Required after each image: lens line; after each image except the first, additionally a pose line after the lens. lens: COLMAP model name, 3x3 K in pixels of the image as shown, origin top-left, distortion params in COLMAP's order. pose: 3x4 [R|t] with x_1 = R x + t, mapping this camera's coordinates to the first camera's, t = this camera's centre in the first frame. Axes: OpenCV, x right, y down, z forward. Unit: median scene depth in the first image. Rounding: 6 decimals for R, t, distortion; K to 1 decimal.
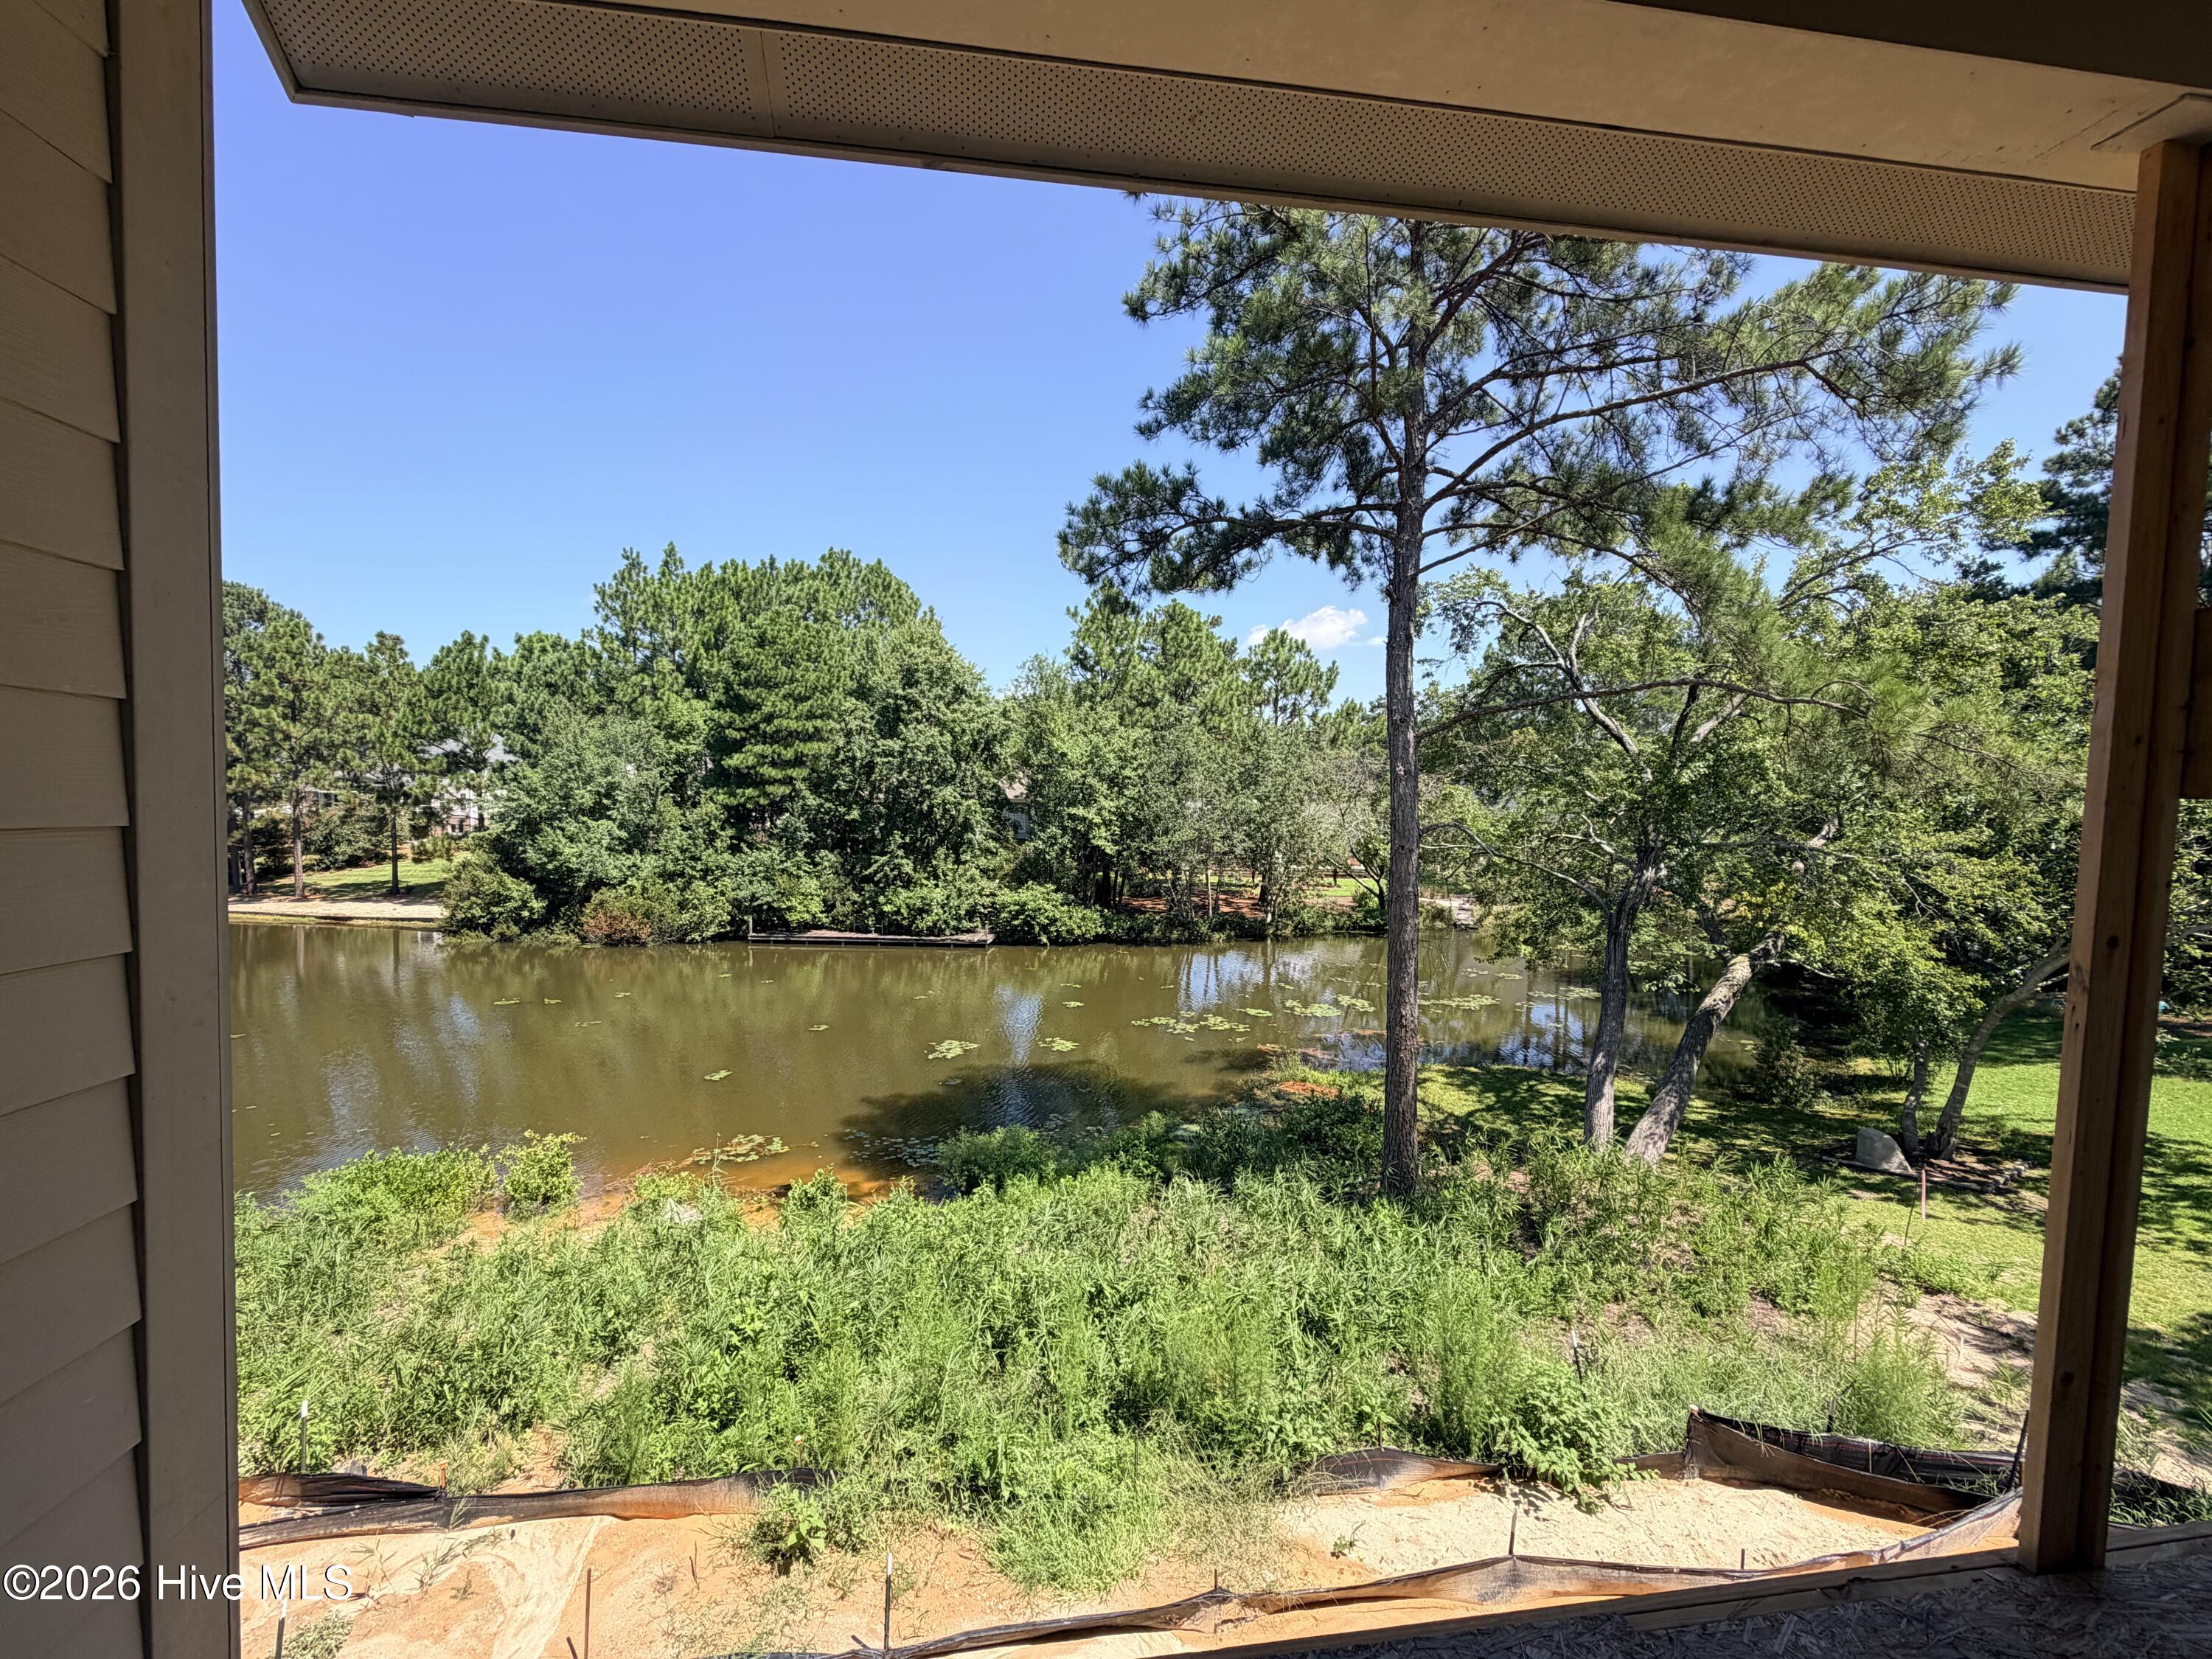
lens RADIAL K [[933.8, 0, 1108.2], [0, 933.8, 830.6], [0, 0, 1]] dist [0.003500, -0.001225]
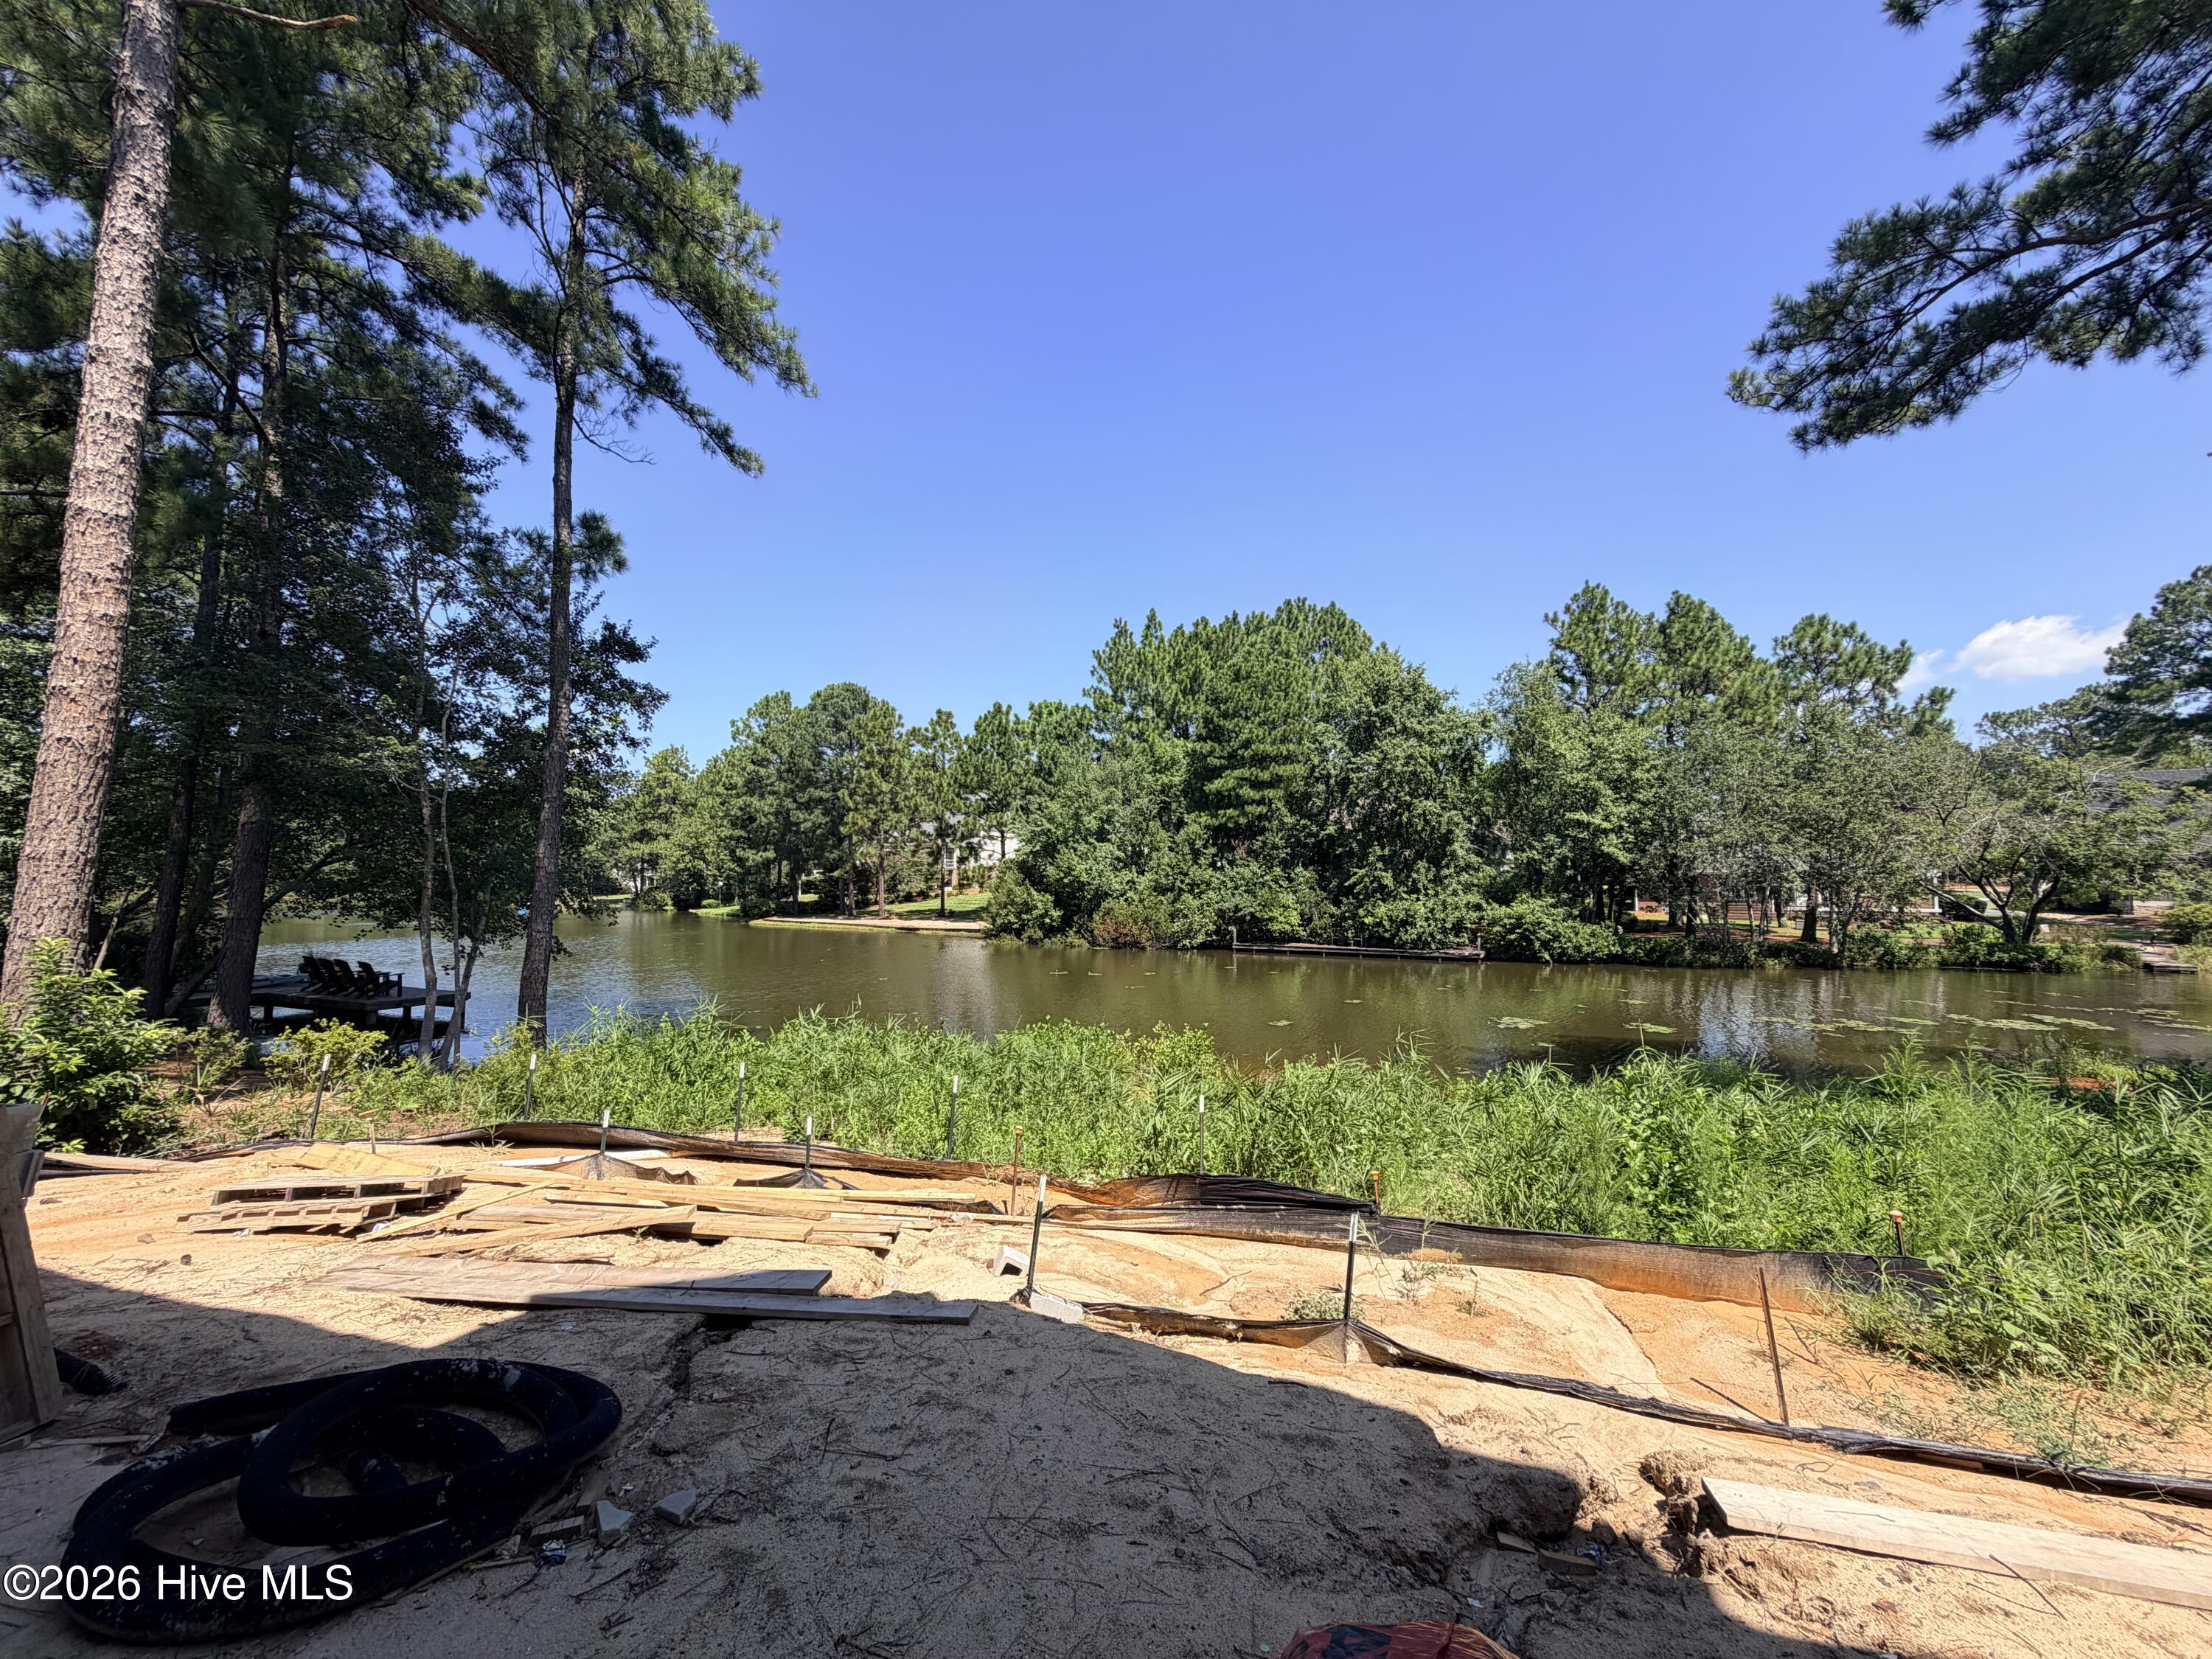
lens RADIAL K [[878.7, 0, 1099.6], [0, 878.7, 831.9], [0, 0, 1]] dist [-0.000709, 0.000303]
pose [[0.907707, -0.029190, -0.418588, -0.097556], [-0.008910, 0.996012, -0.088777, 0.072172], [0.419510, 0.084313, 0.903827, 0.024620]]
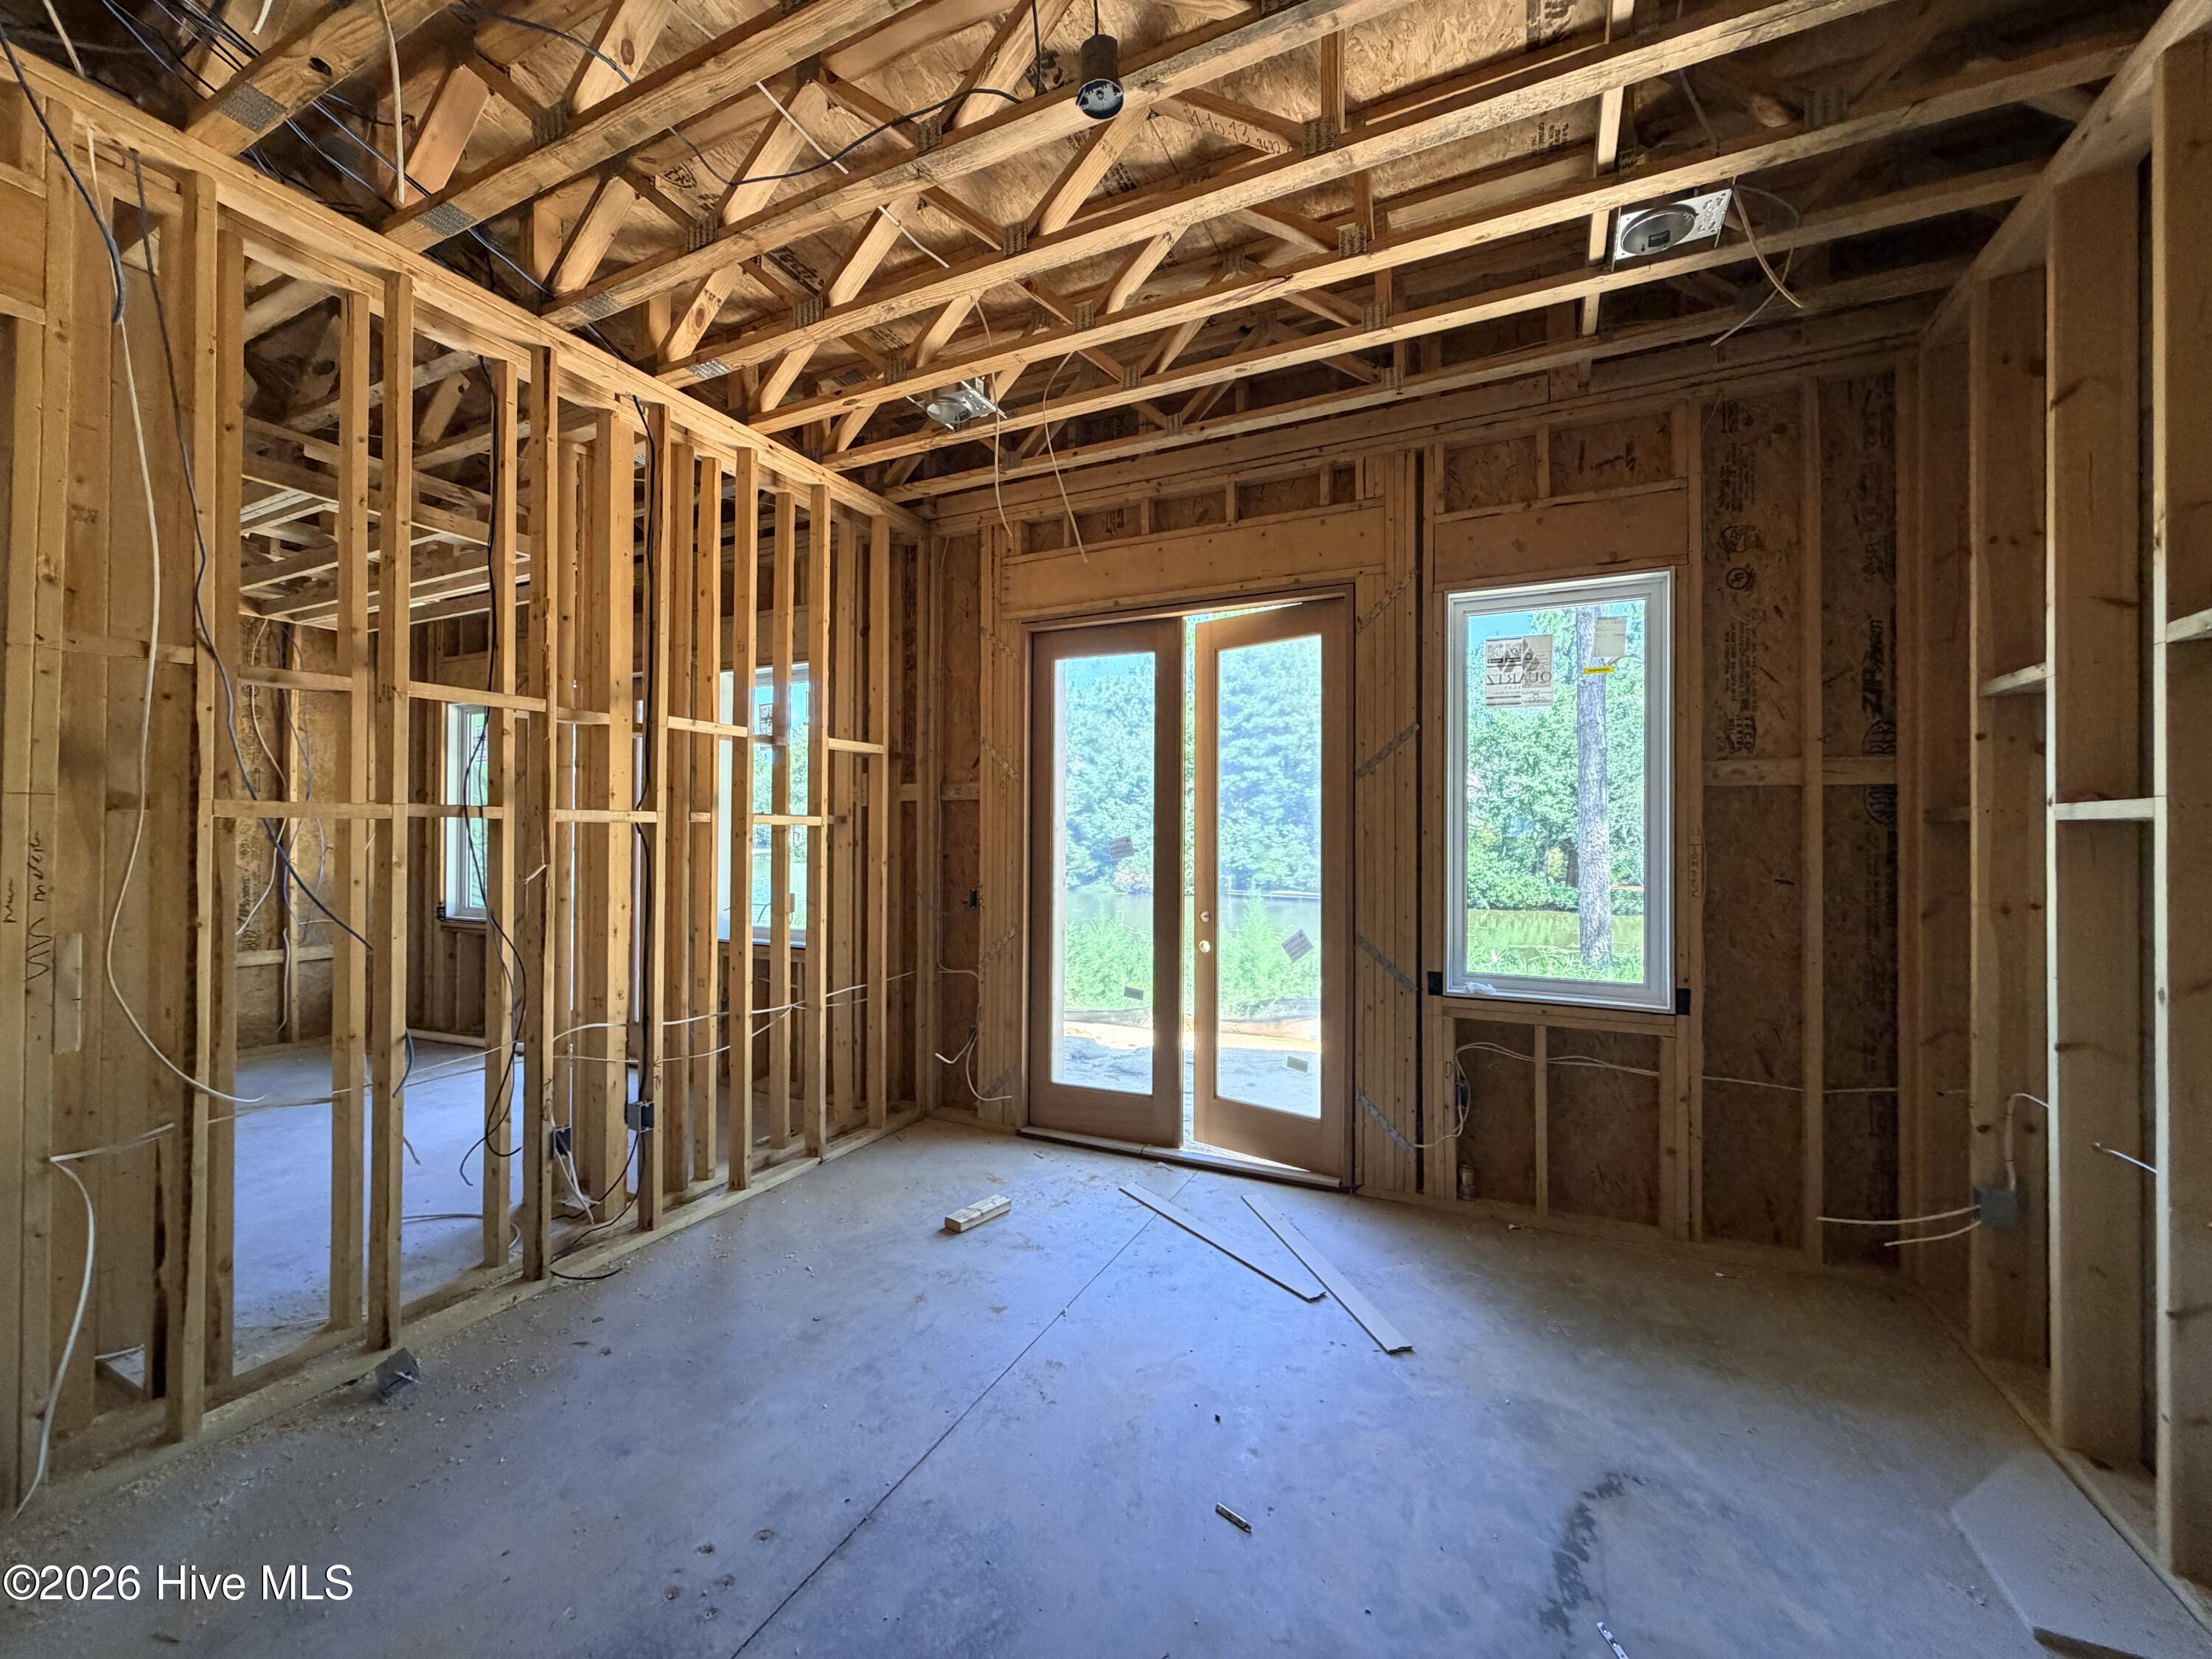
lens RADIAL K [[878.7, 0, 1094.8], [0, 878.7, 829.6], [0, 0, 1]] dist [-0.000709, 0.000303]
pose [[0.821649, -0.009871, -0.569909, 0.129528], [-0.014409, 0.999171, -0.038080, 0.074699], [0.569812, 0.039500, 0.820825, -0.060708]]
